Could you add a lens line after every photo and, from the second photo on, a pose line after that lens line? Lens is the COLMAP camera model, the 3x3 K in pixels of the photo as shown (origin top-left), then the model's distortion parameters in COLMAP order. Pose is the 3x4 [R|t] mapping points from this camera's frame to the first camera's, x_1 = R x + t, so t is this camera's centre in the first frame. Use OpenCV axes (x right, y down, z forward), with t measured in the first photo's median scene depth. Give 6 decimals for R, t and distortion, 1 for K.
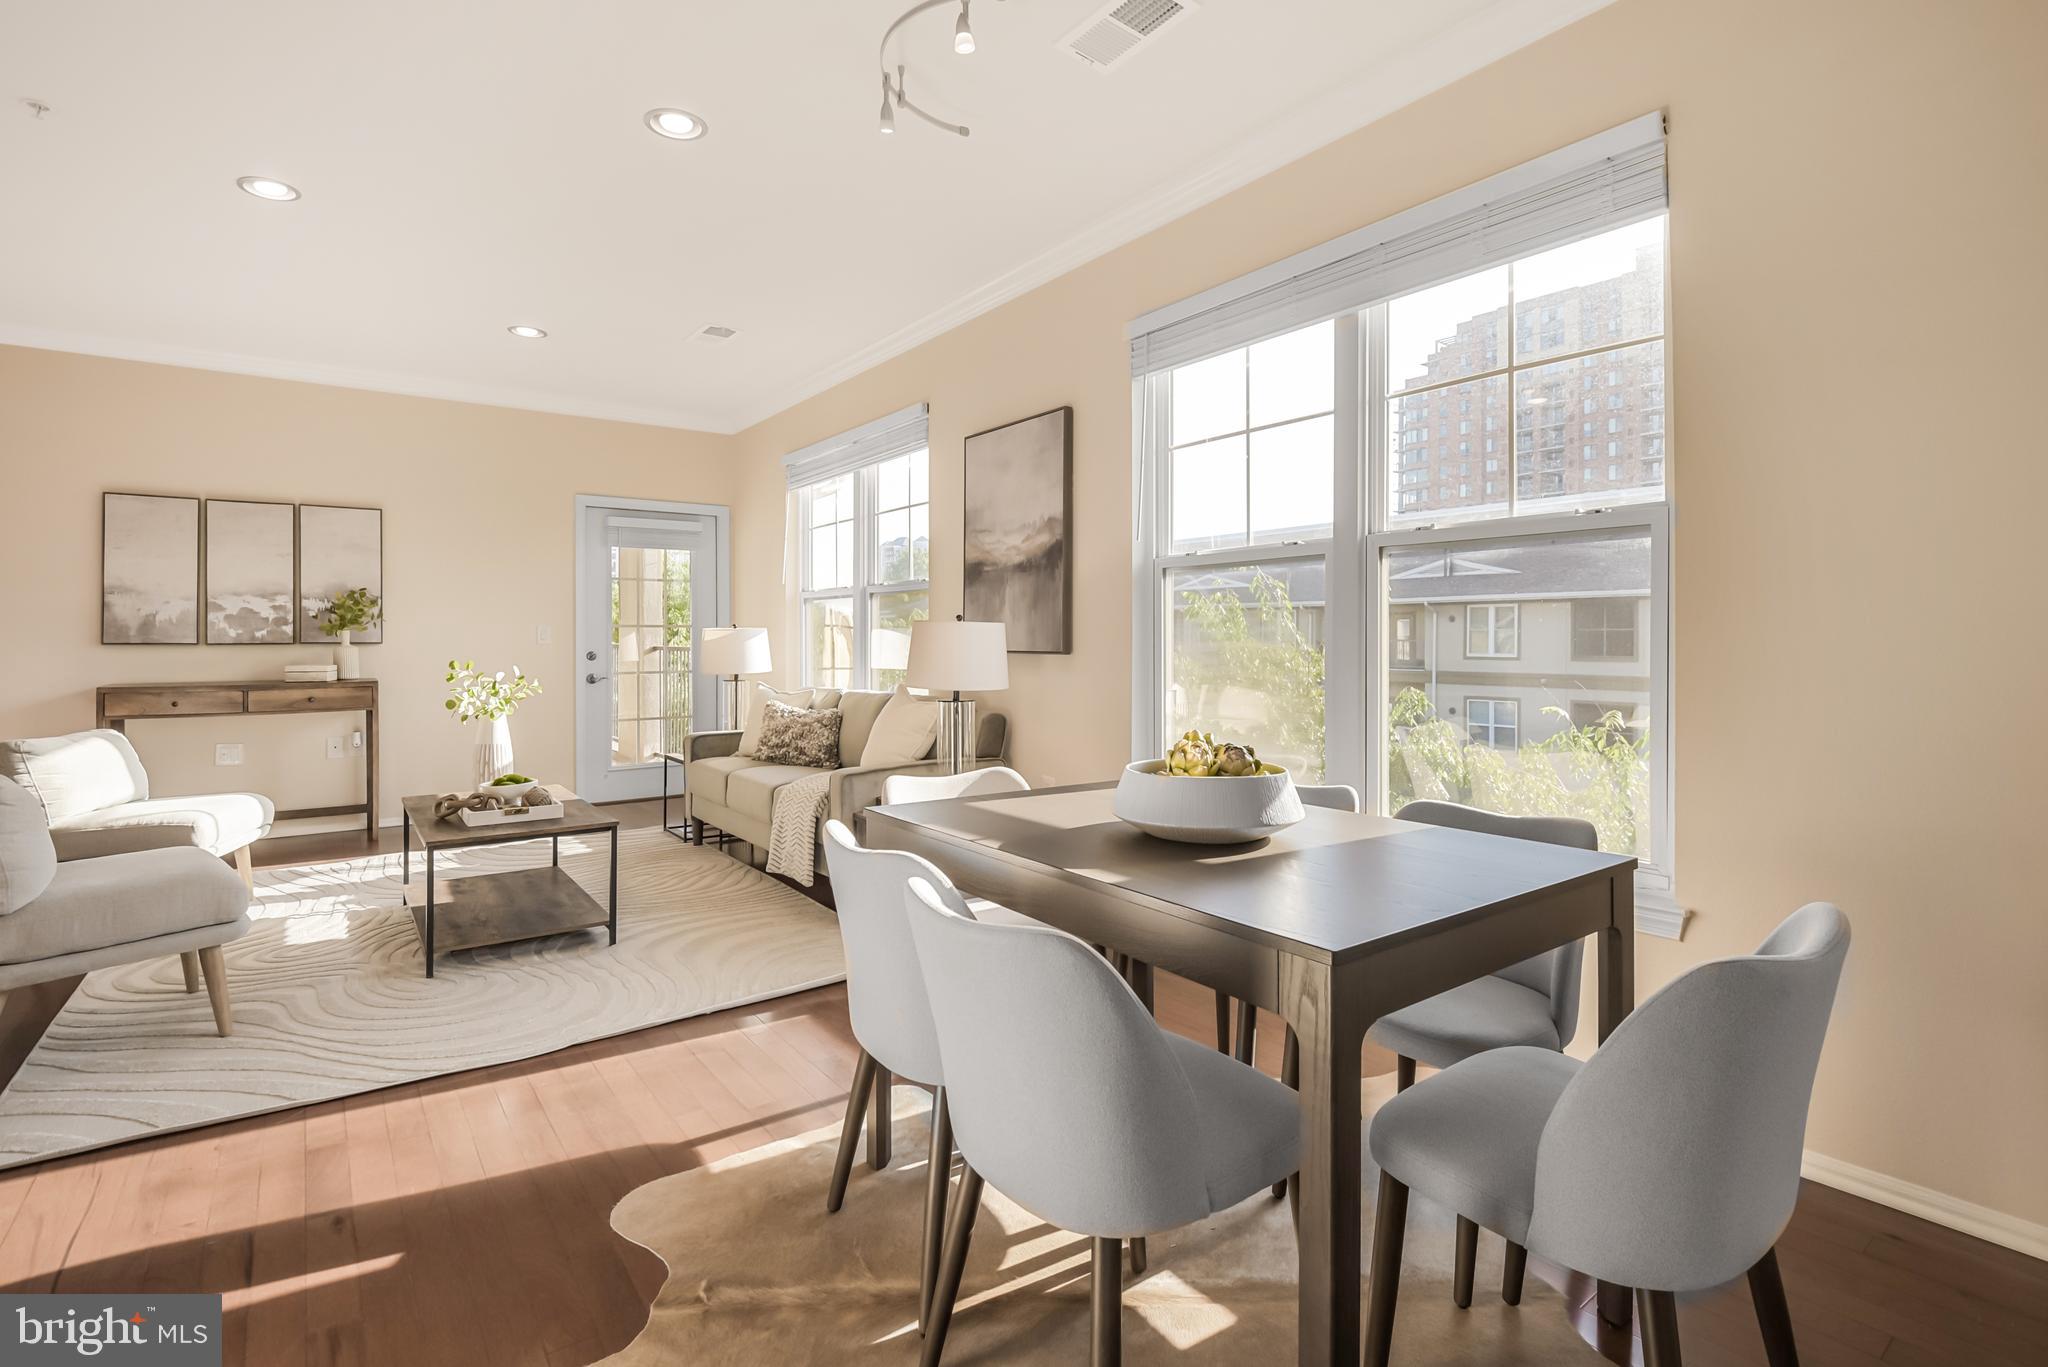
lens RADIAL K [[970.5, 0, 1060.4], [0, 970.5, 637.5], [0, 0, 1]] dist [0.001485, -0.023366]
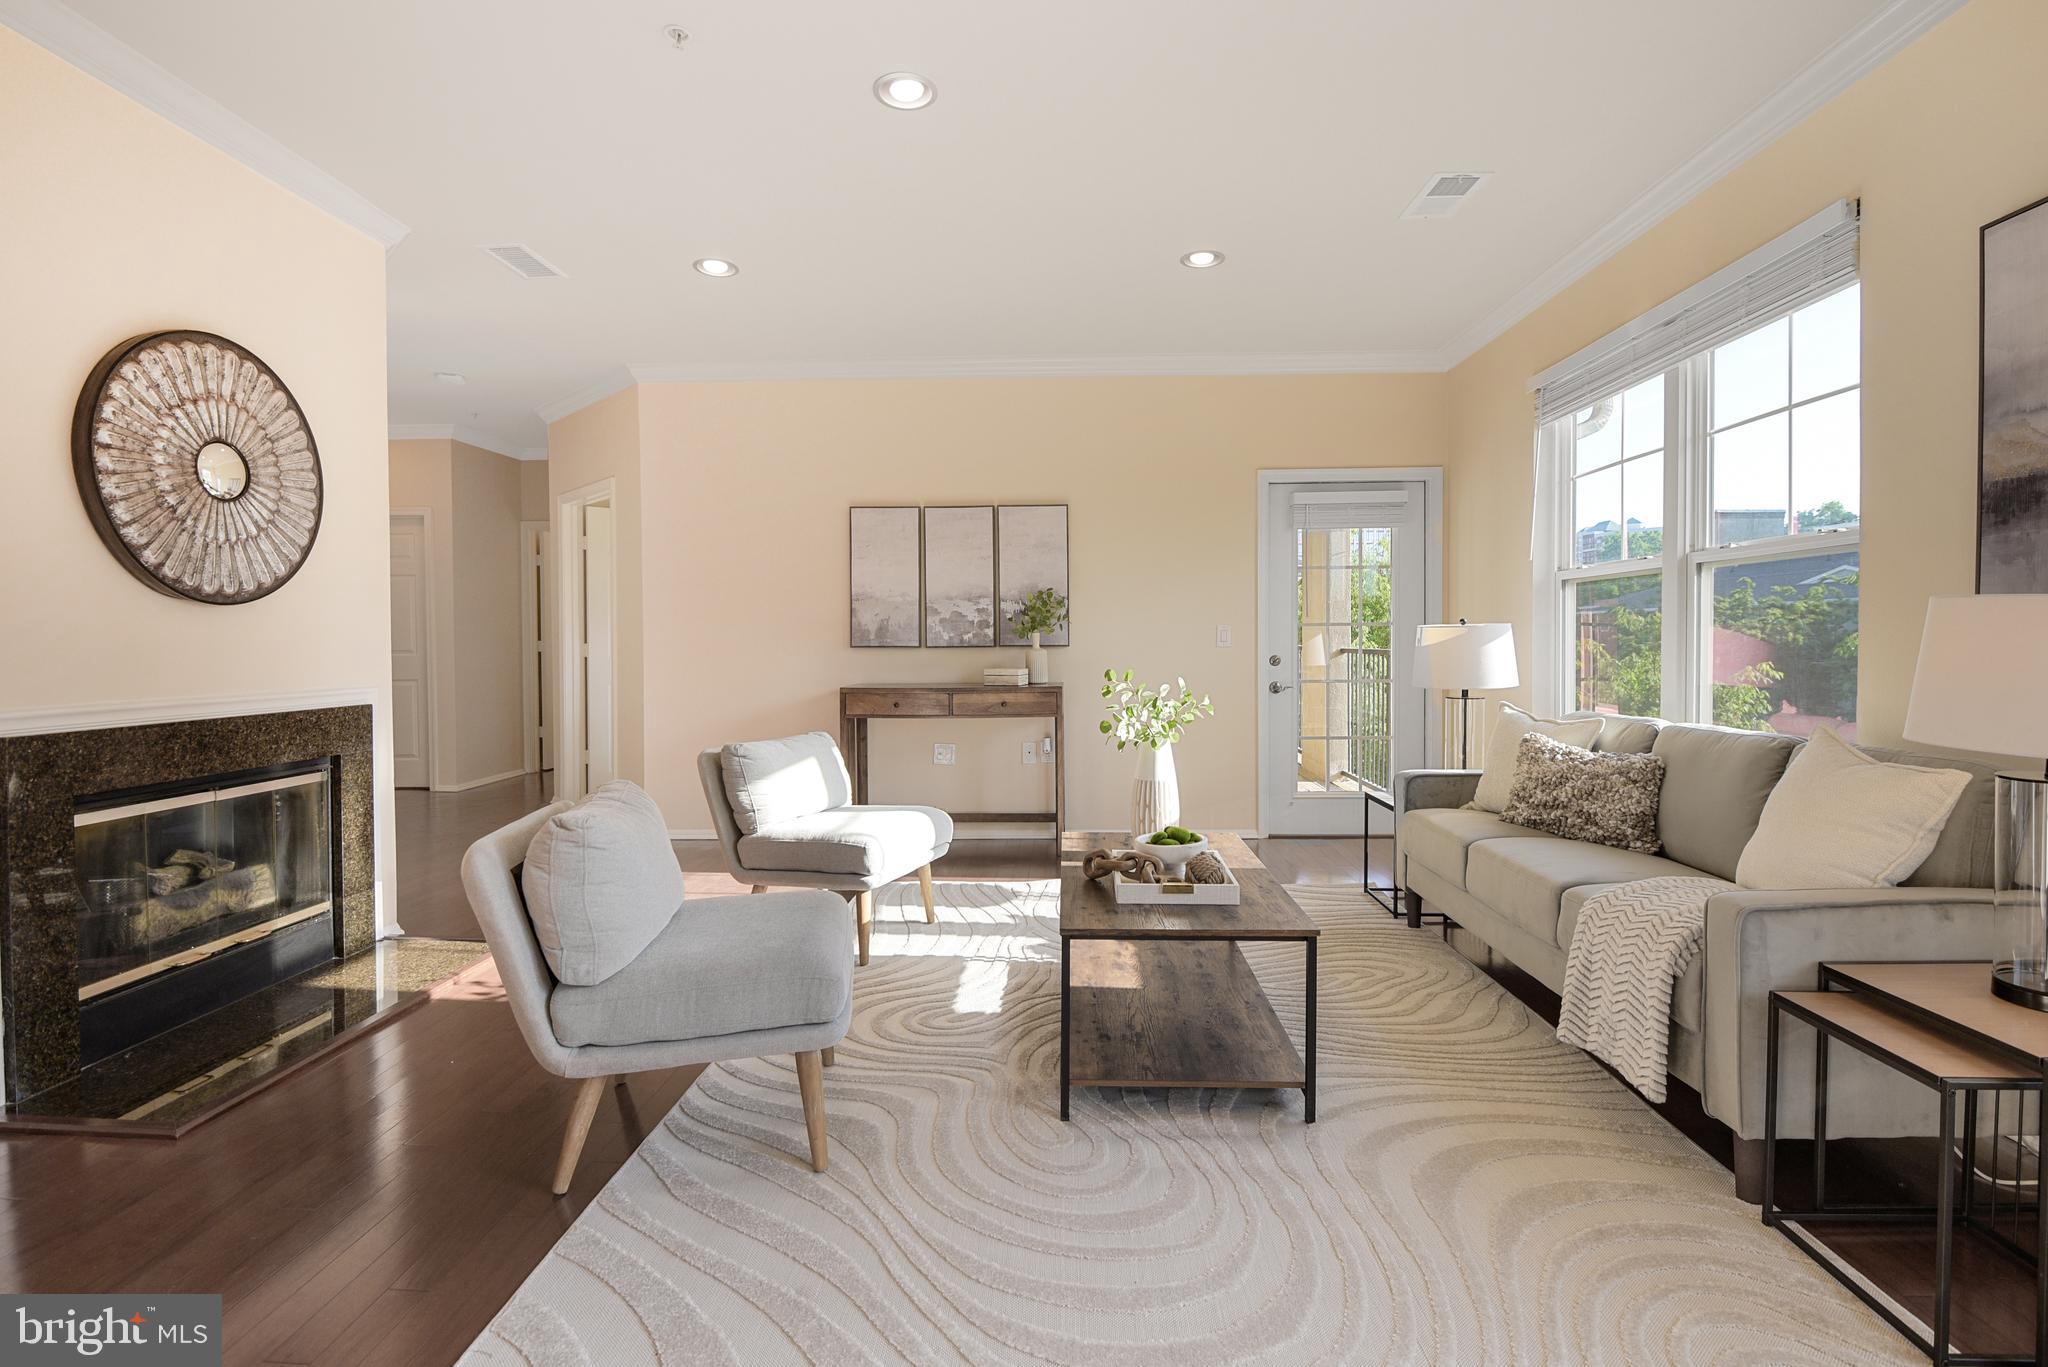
lens RADIAL K [[1025.4, 0, 1023.4], [0, 1025.4, 660.7], [0, 0, 1]] dist [0.001698, -0.000009]
pose [[0.771953, 0.008600, -0.635621, -0.124649], [0.004903, 0.999798, 0.019482, 0.000806], [0.635661, -0.018156, 0.771755, 0.250876]]
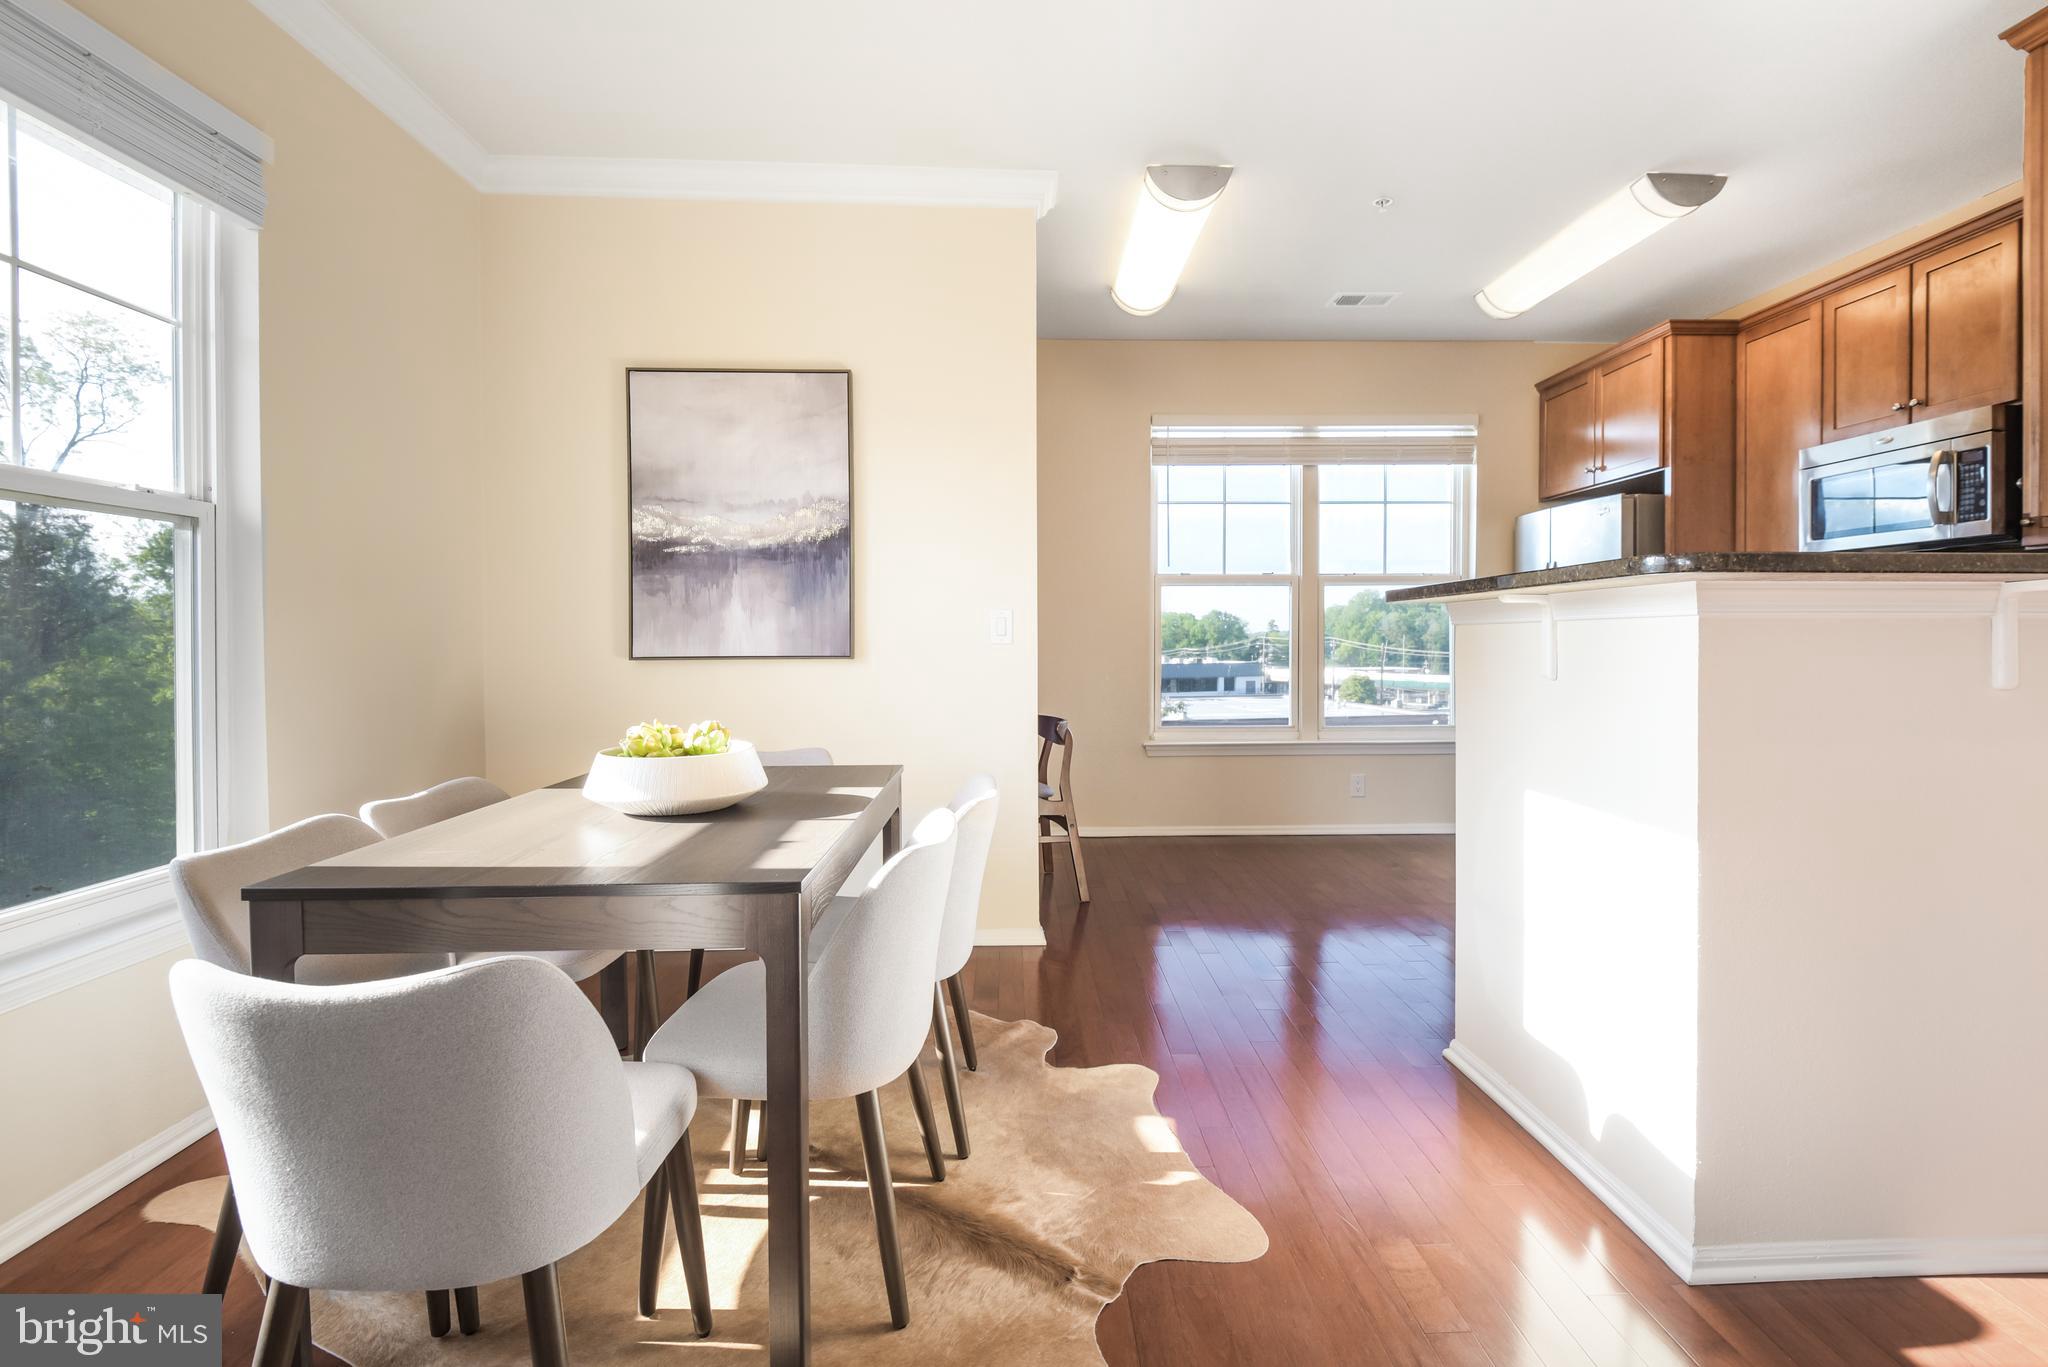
lens RADIAL K [[970.5, 0, 1060.4], [0, 970.5, 637.5], [0, 0, 1]] dist [0.001485, -0.023366]
pose [[0.570048, -0.004380, 0.821599, -0.455198], [0.003636, 0.999989, 0.002808, -0.003458], [-0.821603, 0.001386, 0.570058, 0.276227]]
